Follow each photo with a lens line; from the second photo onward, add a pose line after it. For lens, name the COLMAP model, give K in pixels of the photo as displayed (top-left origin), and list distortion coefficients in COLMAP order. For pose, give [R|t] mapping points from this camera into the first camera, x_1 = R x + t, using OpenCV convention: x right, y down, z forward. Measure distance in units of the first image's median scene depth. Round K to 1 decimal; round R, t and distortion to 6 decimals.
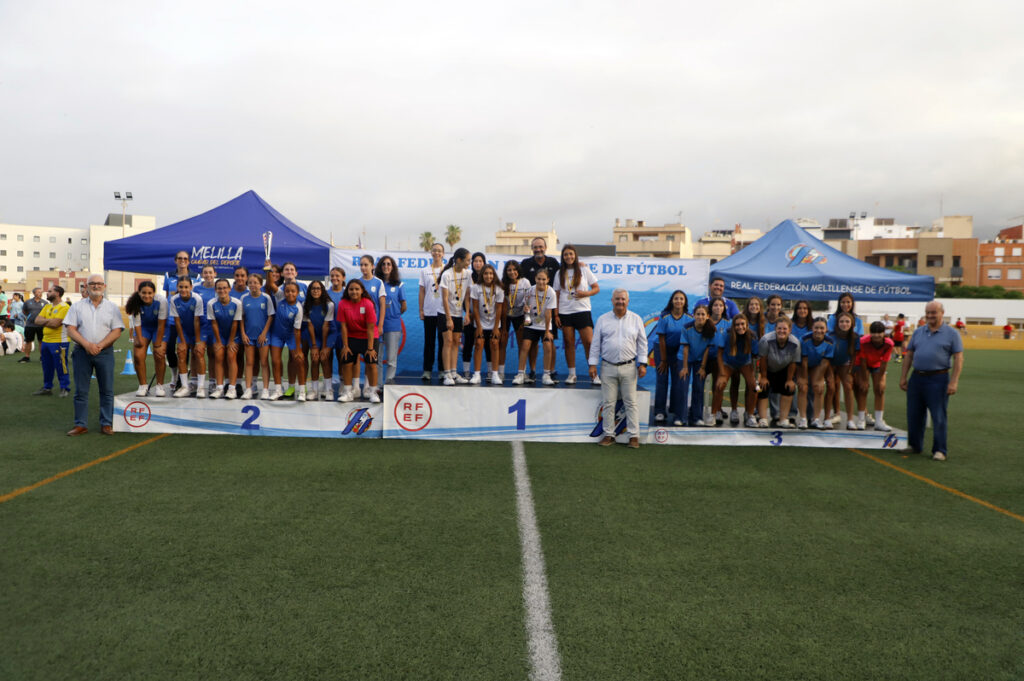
lens RADIAL K [[949.0, 0, 507.4], [0, 949.0, 342.9], [0, 0, 1]] dist [0.008942, 0.064510]
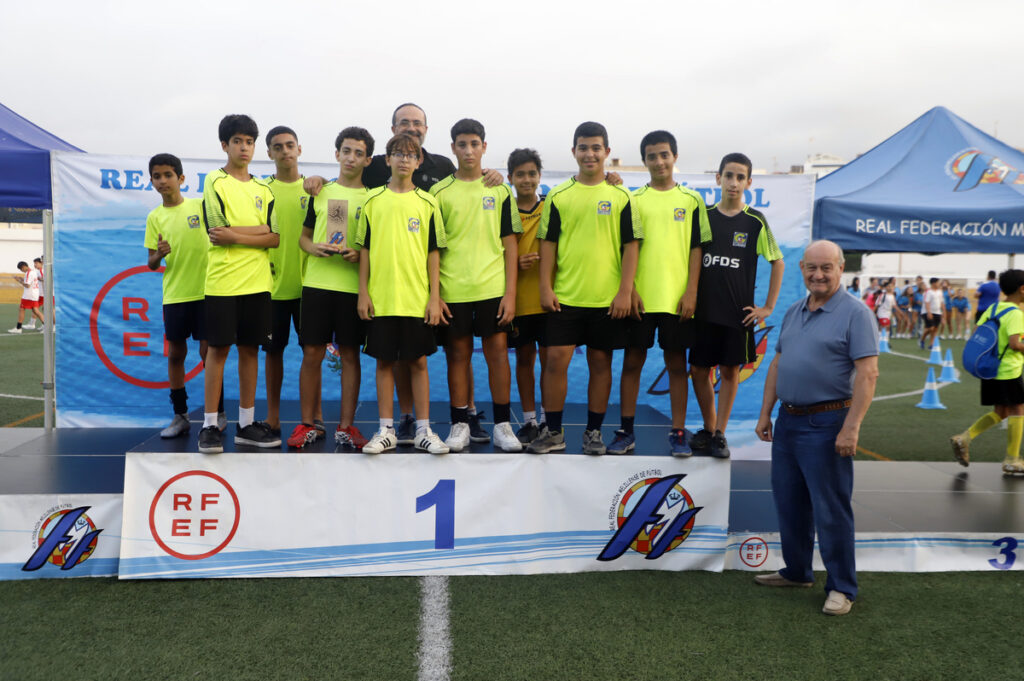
lens RADIAL K [[1043.2, 0, 511.2], [0, 1043.2, 340.0], [0, 0, 1]] dist [0.067094, 0.031549]
pose [[0.998430, -0.009925, 0.055124, 0.023478], [0.008295, 0.999524, 0.029720, -0.024500], [-0.055393, -0.029216, 0.998037, 0.615569]]
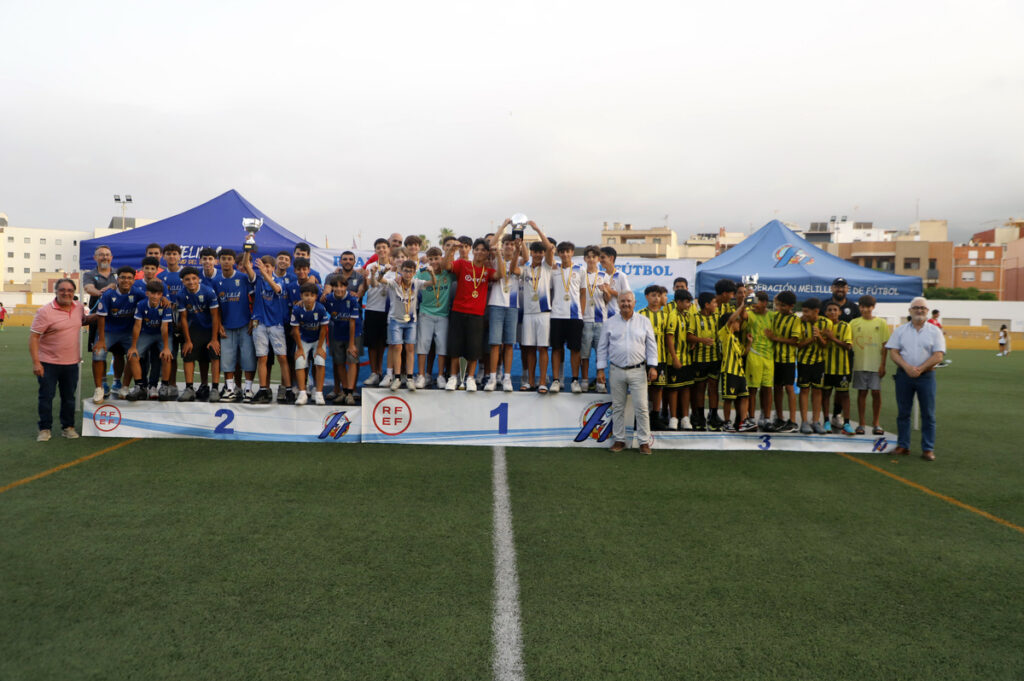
lens RADIAL K [[904.5, 0, 507.5], [0, 904.5, 339.1], [0, 0, 1]] dist [-0.009903, 0.059871]
pose [[0.999981, 0.000756, 0.006094, 0.016107], [-0.000737, 0.999995, -0.002971, -0.003520], [-0.006096, 0.002966, 0.999977, 0.088057]]
